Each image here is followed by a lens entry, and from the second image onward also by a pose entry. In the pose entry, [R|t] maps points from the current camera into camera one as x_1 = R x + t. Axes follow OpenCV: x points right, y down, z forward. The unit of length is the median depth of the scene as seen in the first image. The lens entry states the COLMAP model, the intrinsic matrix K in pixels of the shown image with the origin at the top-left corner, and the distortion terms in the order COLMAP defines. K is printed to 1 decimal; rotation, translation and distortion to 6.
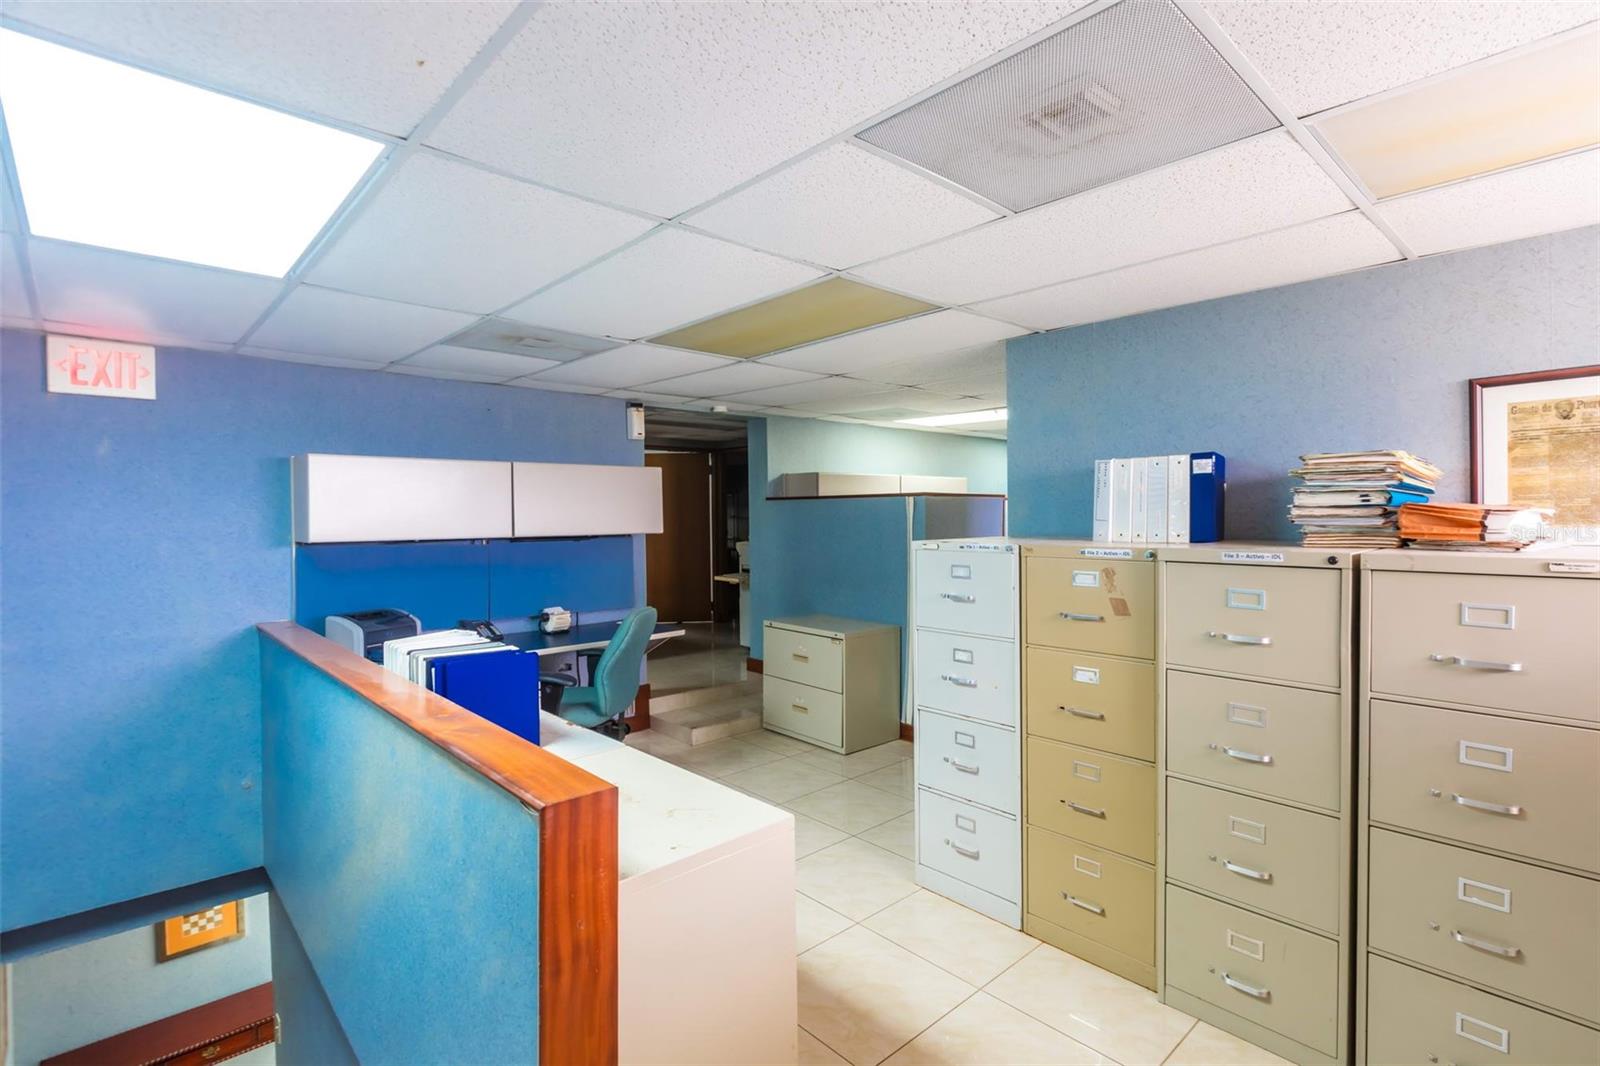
lens RADIAL K [[770.0, 0, 803.4], [0, 770.0, 527.8], [0, 0, 1]] dist [-0.002194, -0.000834]
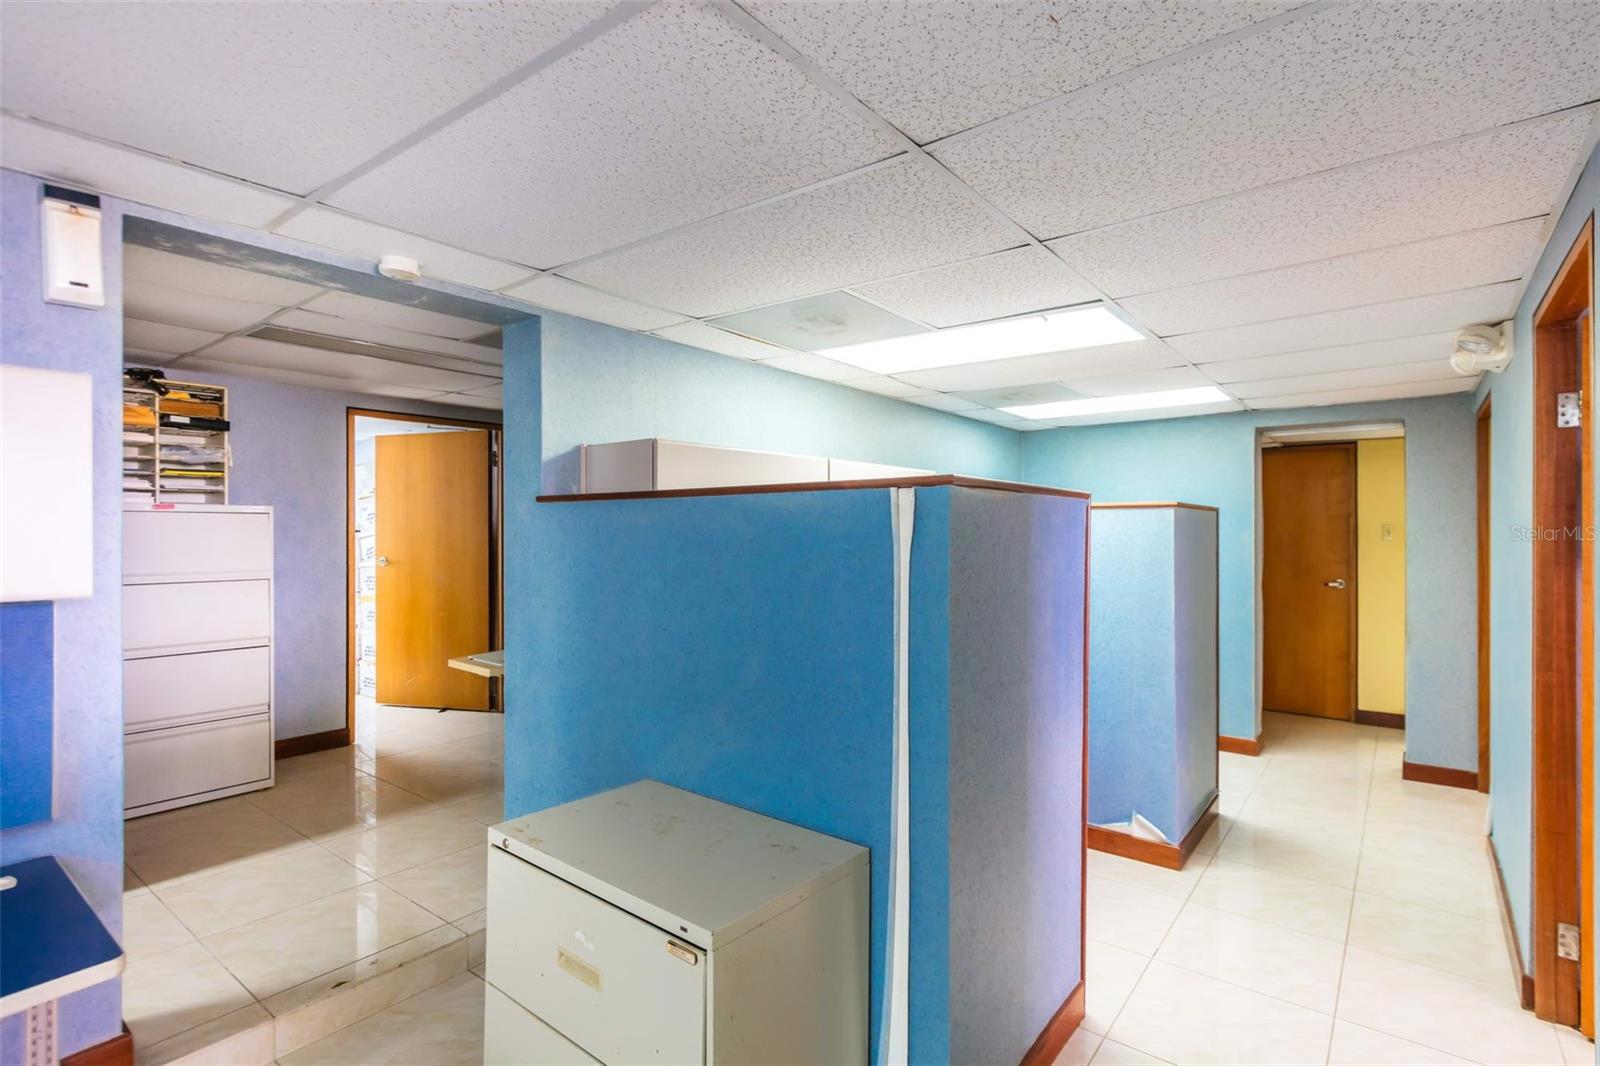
lens RADIAL K [[770.0, 0, 799.9], [0, 770.0, 531.4], [0, 0, 1]] dist [-0.002194, -0.000834]
pose [[0.987454, 0.007083, 0.157751, 0.034884], [-0.004592, 0.999859, -0.016153, -0.014204], [-0.157843, 0.015226, 0.987347, 0.622369]]
